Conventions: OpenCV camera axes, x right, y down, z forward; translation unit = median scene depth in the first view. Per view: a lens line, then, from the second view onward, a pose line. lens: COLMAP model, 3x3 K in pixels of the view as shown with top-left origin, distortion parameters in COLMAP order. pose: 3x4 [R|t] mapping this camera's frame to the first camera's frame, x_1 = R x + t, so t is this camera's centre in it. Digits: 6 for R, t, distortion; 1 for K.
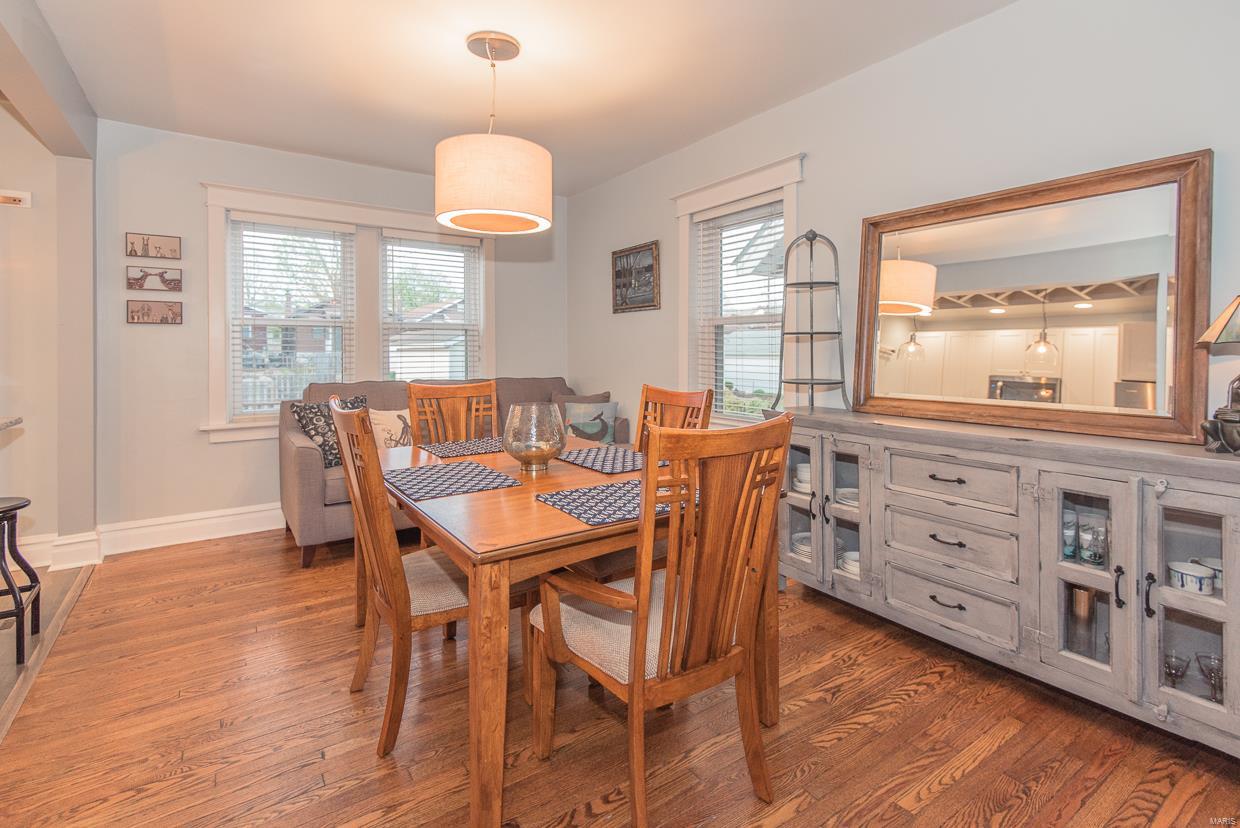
lens RADIAL K [[562.0, 0, 621.9], [0, 562.0, 353.6], [0, 0, 1]] dist [0.003643, -0.012053]
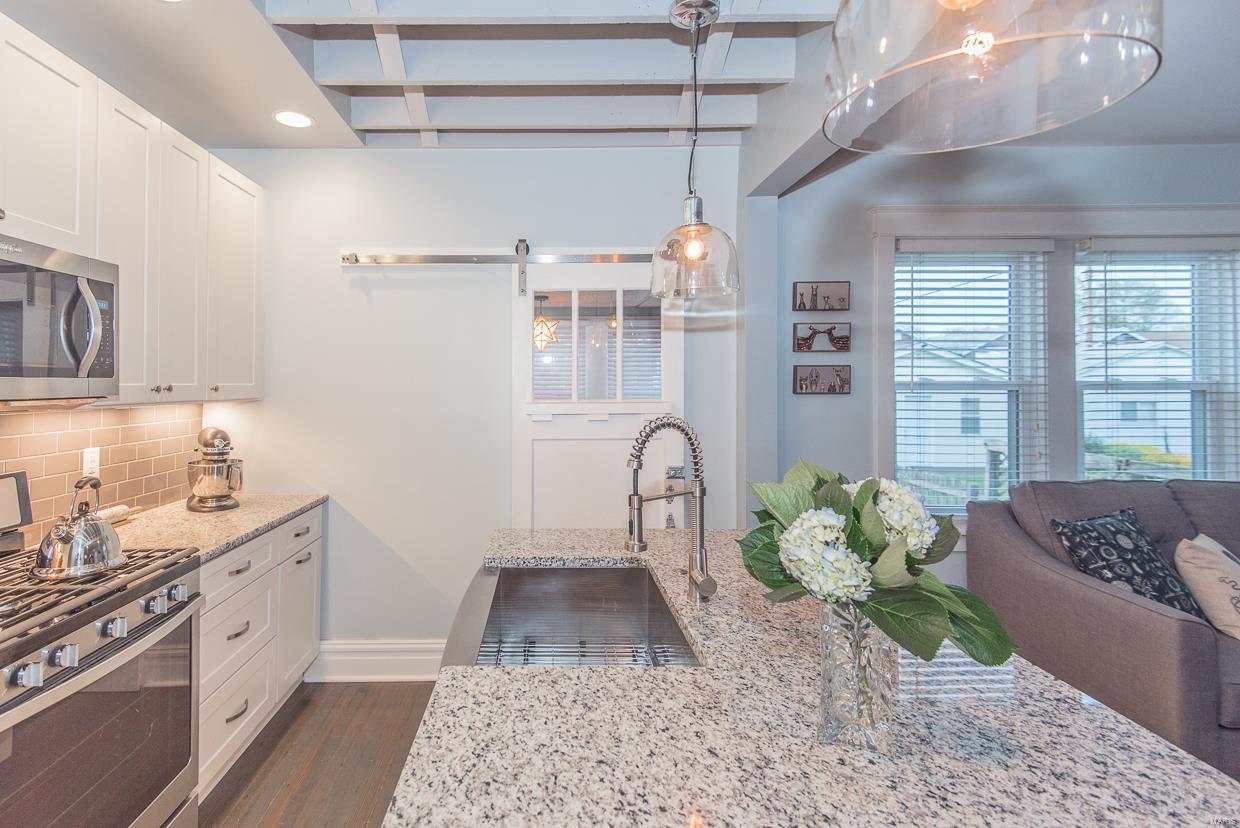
lens RADIAL K [[584.7, 0, 554.1], [0, 584.7, 384.1], [0, 0, 1]] dist [0.015383, -0.000963]
pose [[0.815977, 0.001165, -0.578084, -0.660532], [-0.004559, 0.999980, -0.004421, -0.061844], [0.578067, 0.006243, 0.815965, 0.110016]]
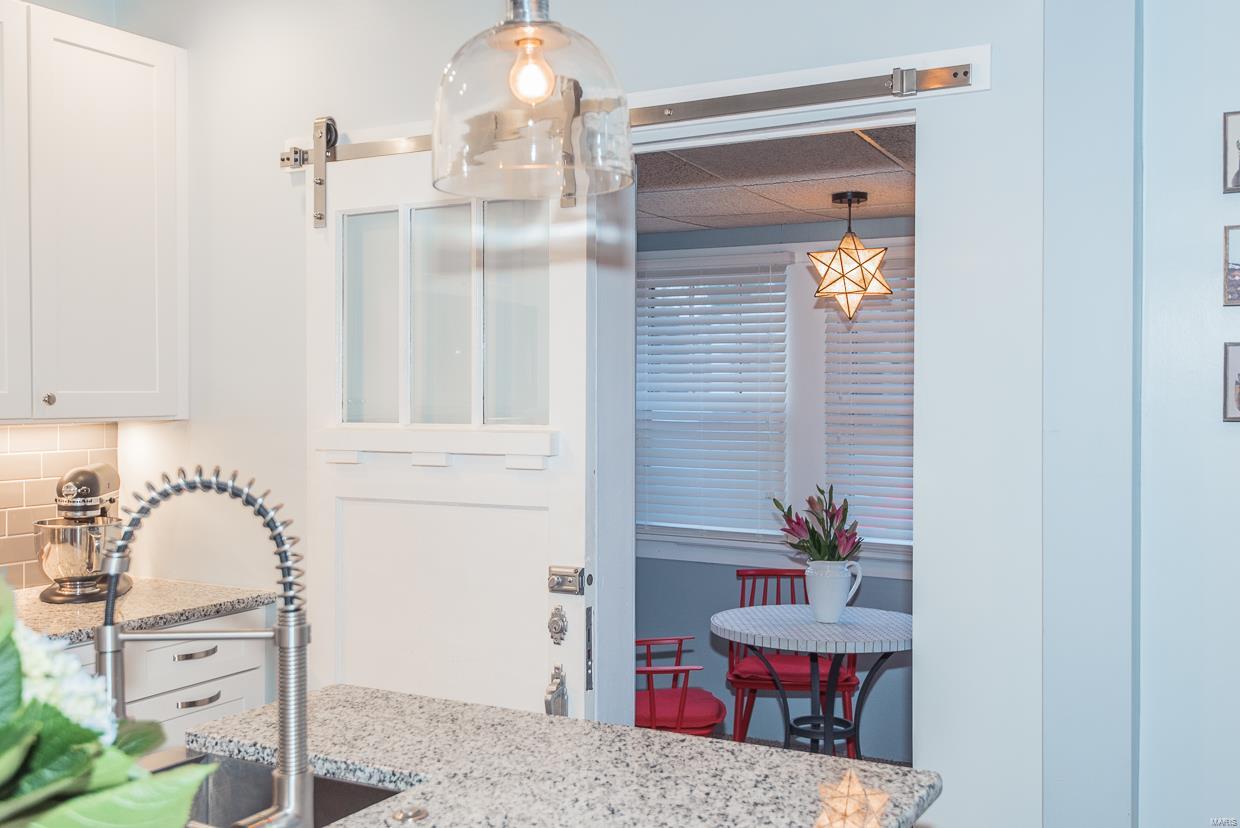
lens RADIAL K [[1231.4, 0, 686.6], [0, 1231.4, 390.0], [0, 0, 1]] dist [-0.264537, 0.429029]
pose [[0.476762, -0.001807, -0.879031, -0.442541], [-0.001931, 0.999993, -0.003103, -0.062965], [0.879030, 0.003177, 0.476755, 0.425523]]
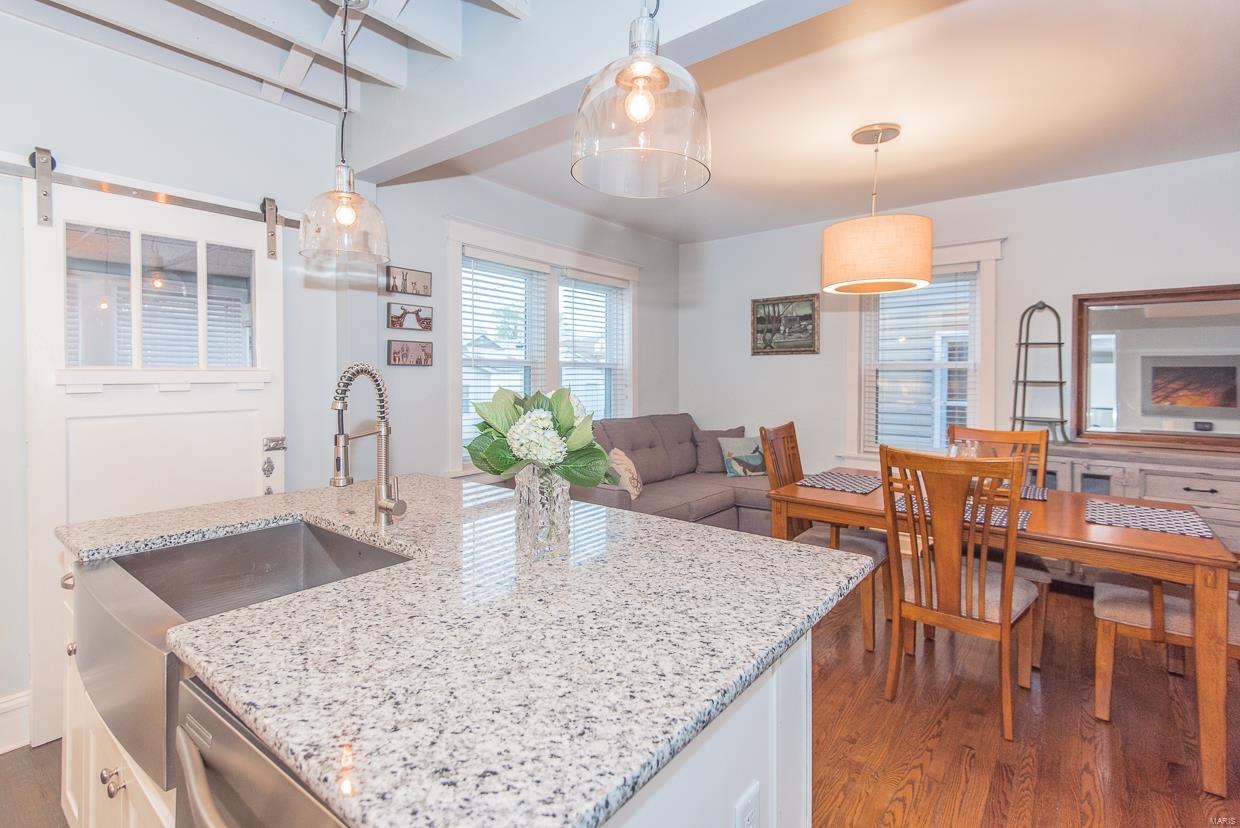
lens RADIAL K [[557.9, 0, 614.9], [0, 557.9, 389.3], [0, 0, 1]] dist [0.019002, -0.000155]
pose [[0.962474, -0.002397, 0.271364, -0.756027], [-0.002499, 0.999840, 0.017693, -0.031639], [-0.271363, -0.017707, 0.962314, 0.022219]]
